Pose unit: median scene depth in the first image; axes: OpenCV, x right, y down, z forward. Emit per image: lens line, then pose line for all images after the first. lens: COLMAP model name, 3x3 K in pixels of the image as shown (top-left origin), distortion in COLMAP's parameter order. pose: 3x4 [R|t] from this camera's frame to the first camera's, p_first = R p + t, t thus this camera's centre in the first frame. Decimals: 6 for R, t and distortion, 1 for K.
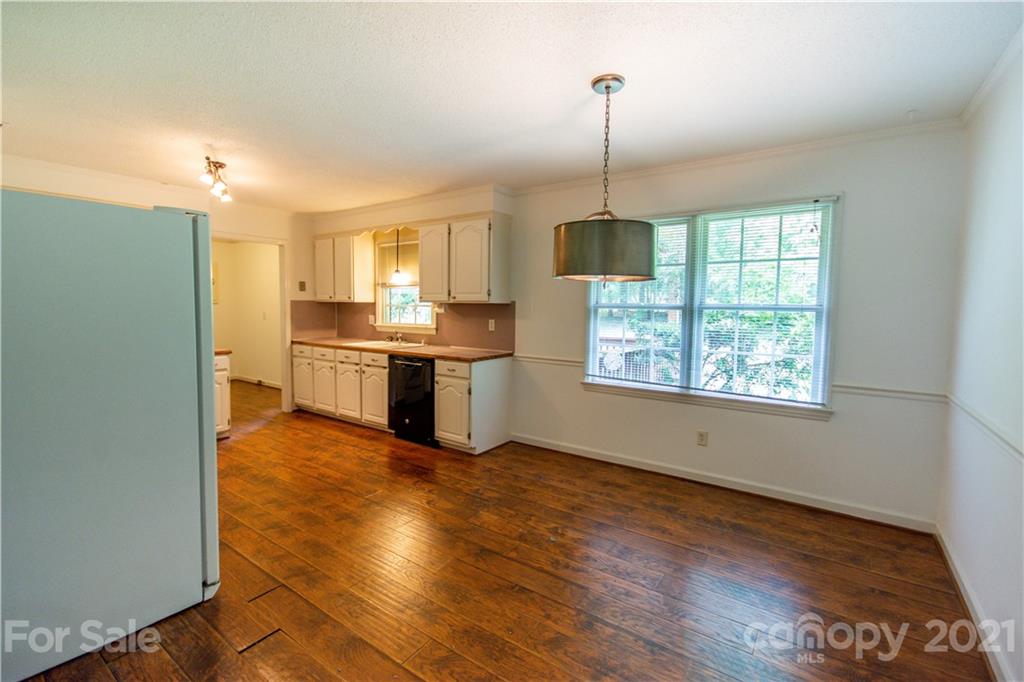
lens RADIAL K [[450.5, 0, 512.7], [0, 450.5, 334.3], [0, 0, 1]] dist [-0.000145, -0.004976]
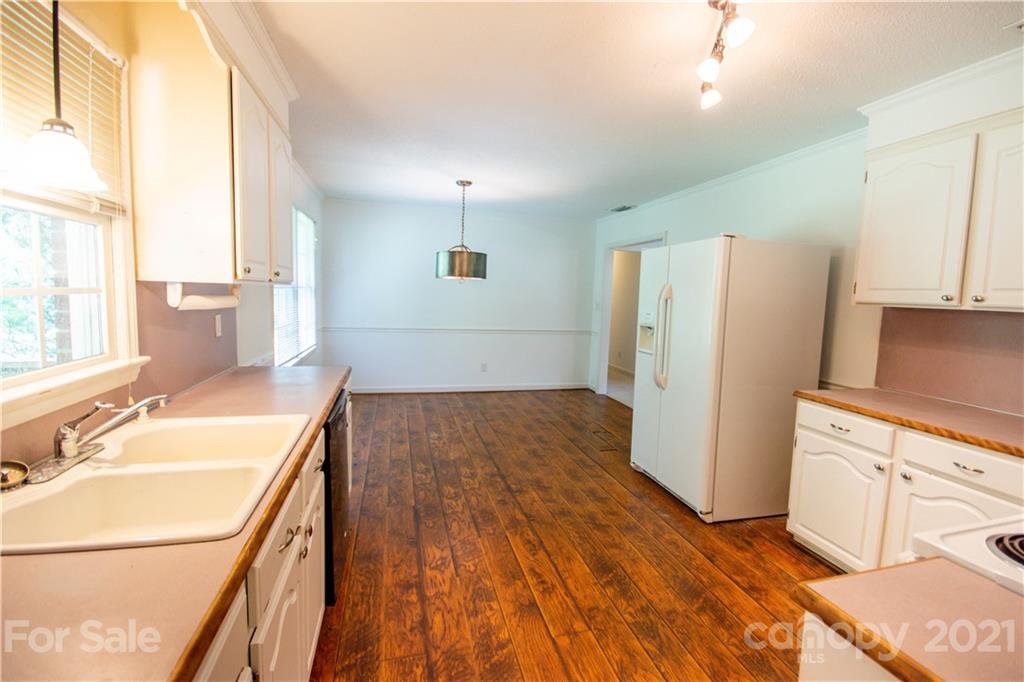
lens RADIAL K [[445.9, 0, 515.1], [0, 445.9, 334.8], [0, 0, 1]] dist [-0.002544, -0.000110]
pose [[-0.764725, -0.096938, 0.637023, -0.624138], [0.000085, 0.988604, 0.150541, -0.086799], [-0.644356, 0.115177, -0.756002, 1.161372]]
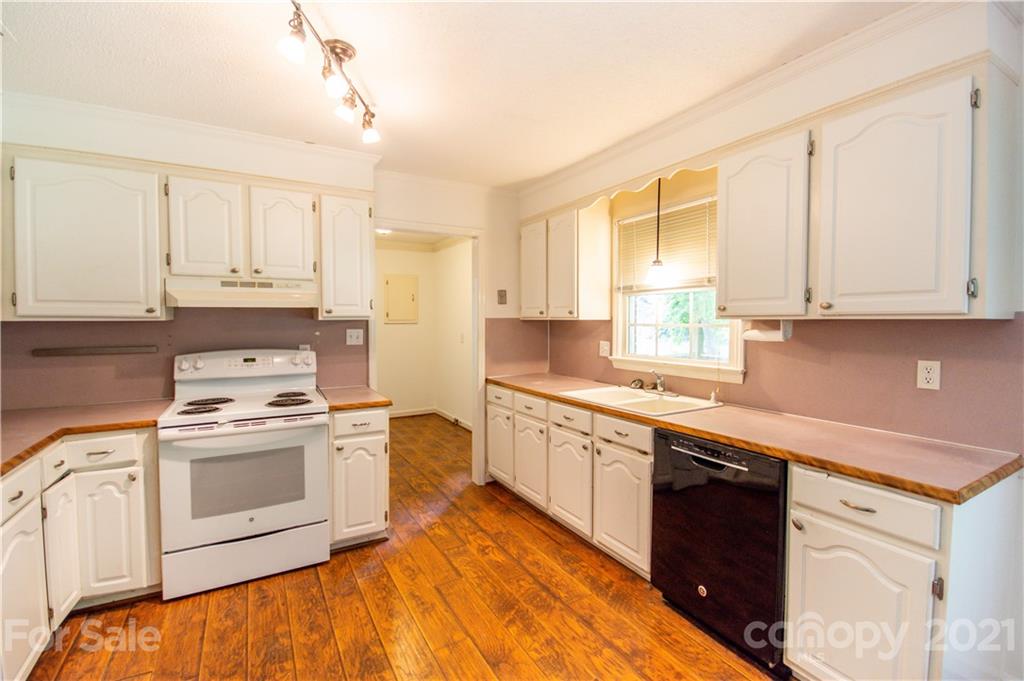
lens RADIAL K [[450.5, 0, 512.7], [0, 450.5, 333.8], [0, 0, 1]] dist [-0.000145, -0.004976]
pose [[0.904881, 0.000696, -0.425665, -0.205392], [-0.016806, 0.999277, -0.034091, -0.036372], [0.425333, 0.038002, 0.904239, 0.493729]]
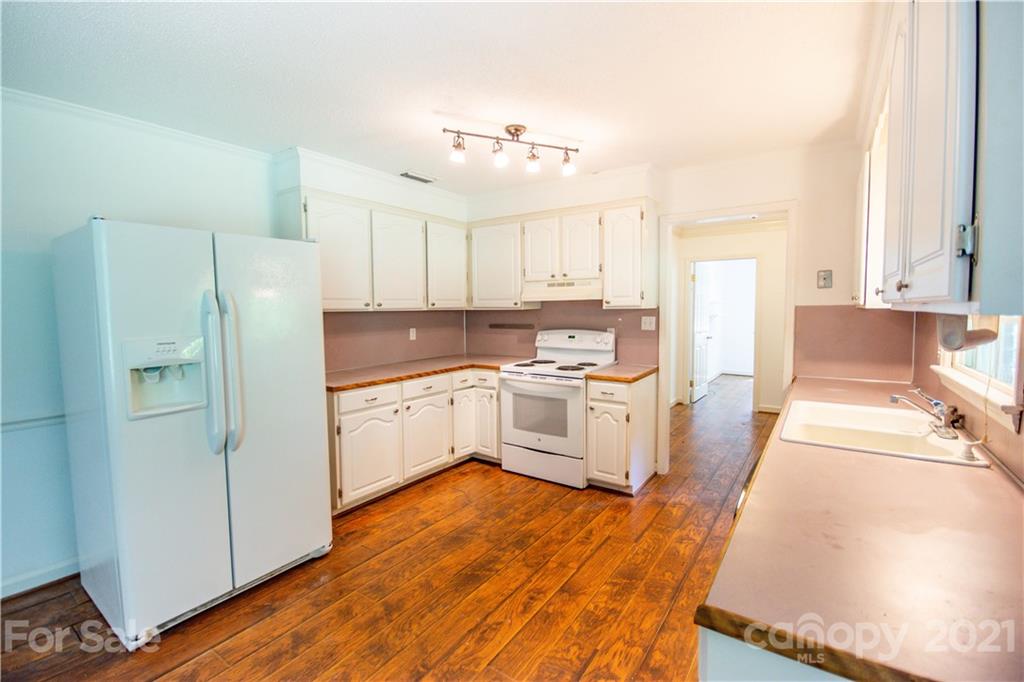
lens RADIAL K [[445.9, 0, 515.1], [0, 445.9, 334.8], [0, 0, 1]] dist [-0.002544, -0.000110]
pose [[0.004953, 0.050220, -0.998726, 0.078950], [-0.057764, 0.997085, 0.049851, -0.056921], [0.998318, 0.057443, 0.007840, 0.781341]]
